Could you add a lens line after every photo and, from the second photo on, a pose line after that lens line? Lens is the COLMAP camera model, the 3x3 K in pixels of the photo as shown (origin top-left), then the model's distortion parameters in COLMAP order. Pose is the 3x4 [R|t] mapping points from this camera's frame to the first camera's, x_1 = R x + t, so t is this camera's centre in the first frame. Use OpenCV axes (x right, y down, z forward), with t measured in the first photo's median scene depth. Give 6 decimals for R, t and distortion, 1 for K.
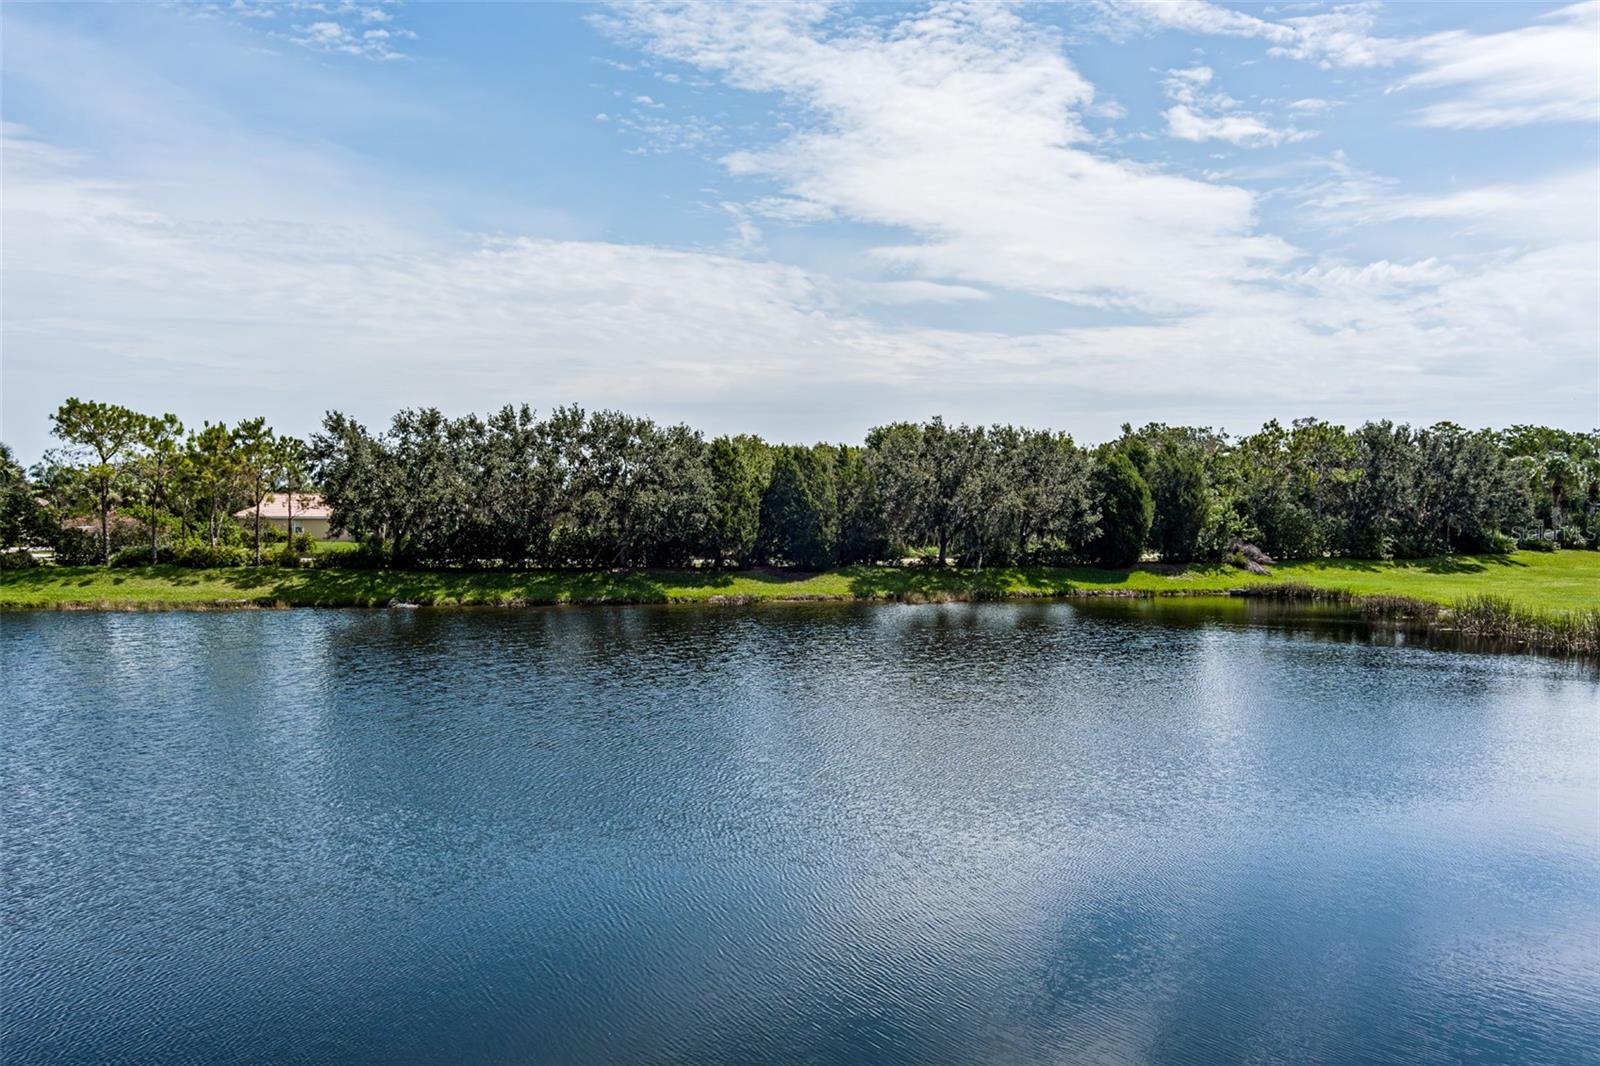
lens RADIAL K [[1296.4, 0, 867.1], [0, 1296.4, 477.1], [0, 0, 1]] dist [-0.139579, 0.078850]
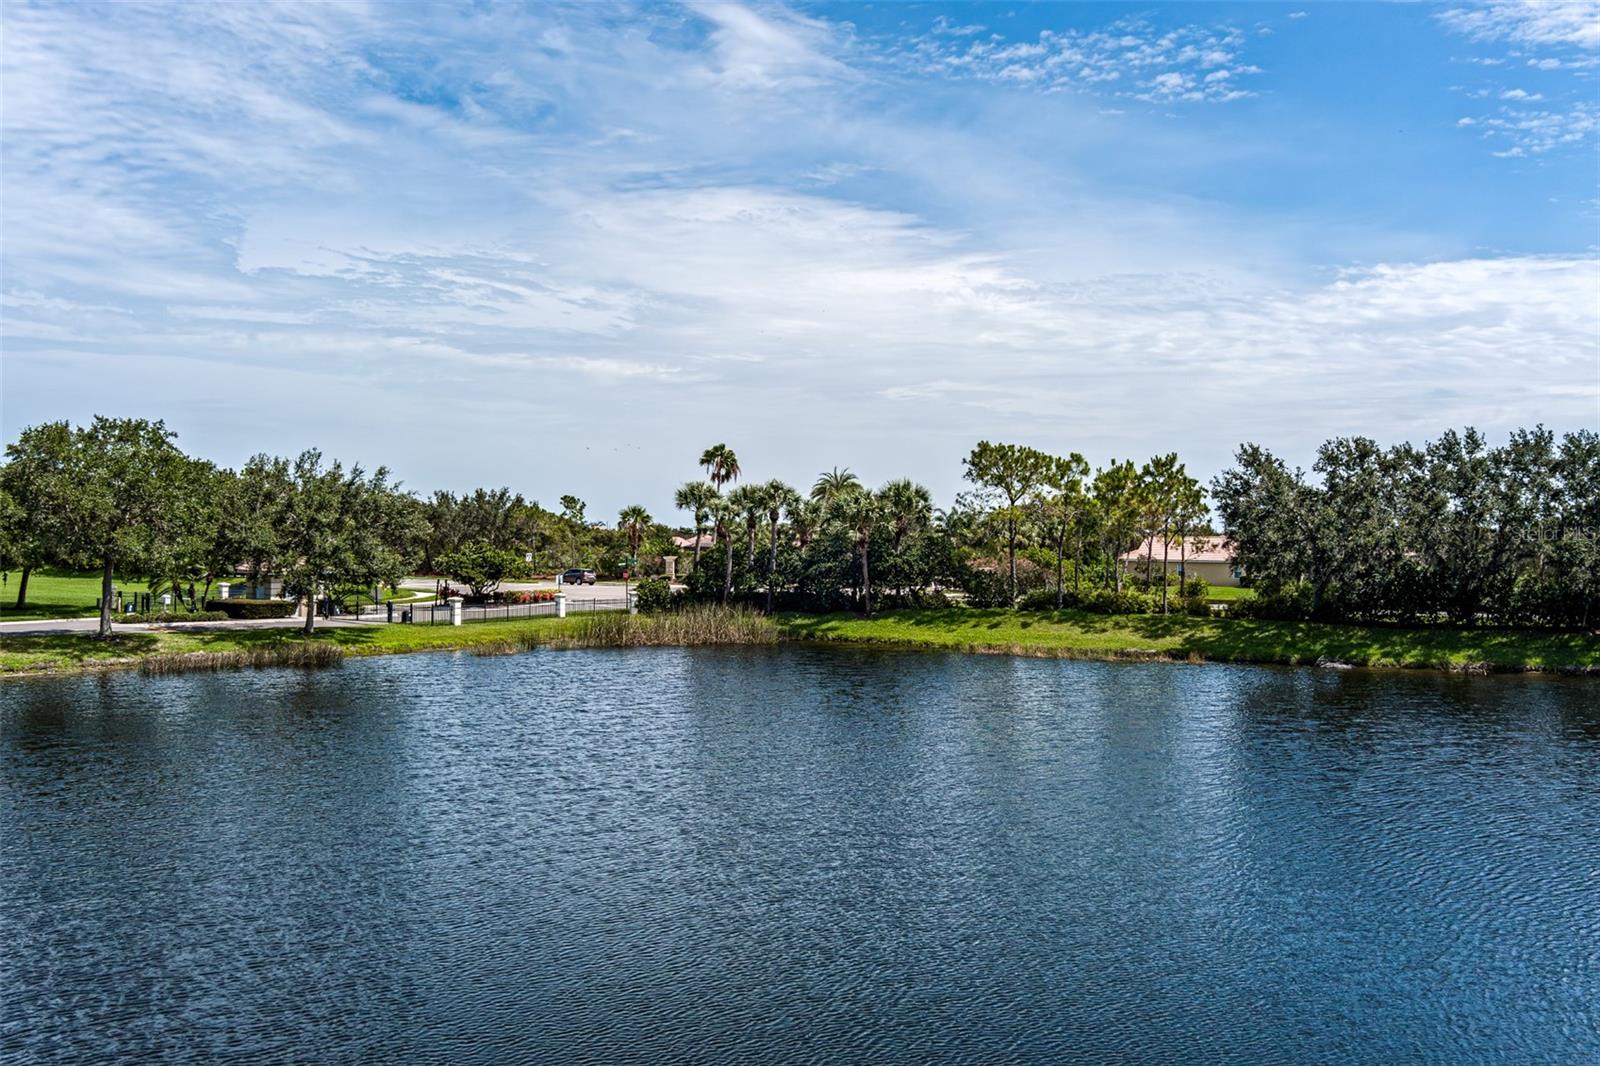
lens RADIAL K [[1250.9, 0, 800.0], [0, 1250.9, 533.0], [0, 0, 1]] dist [-0.077992, 0.041645]
pose [[0.772011, -0.001548, -0.635607, -0.085441], [0.008305, 0.999936, 0.007652, 0.001302], [0.635555, -0.011186, 0.771974, 0.094381]]
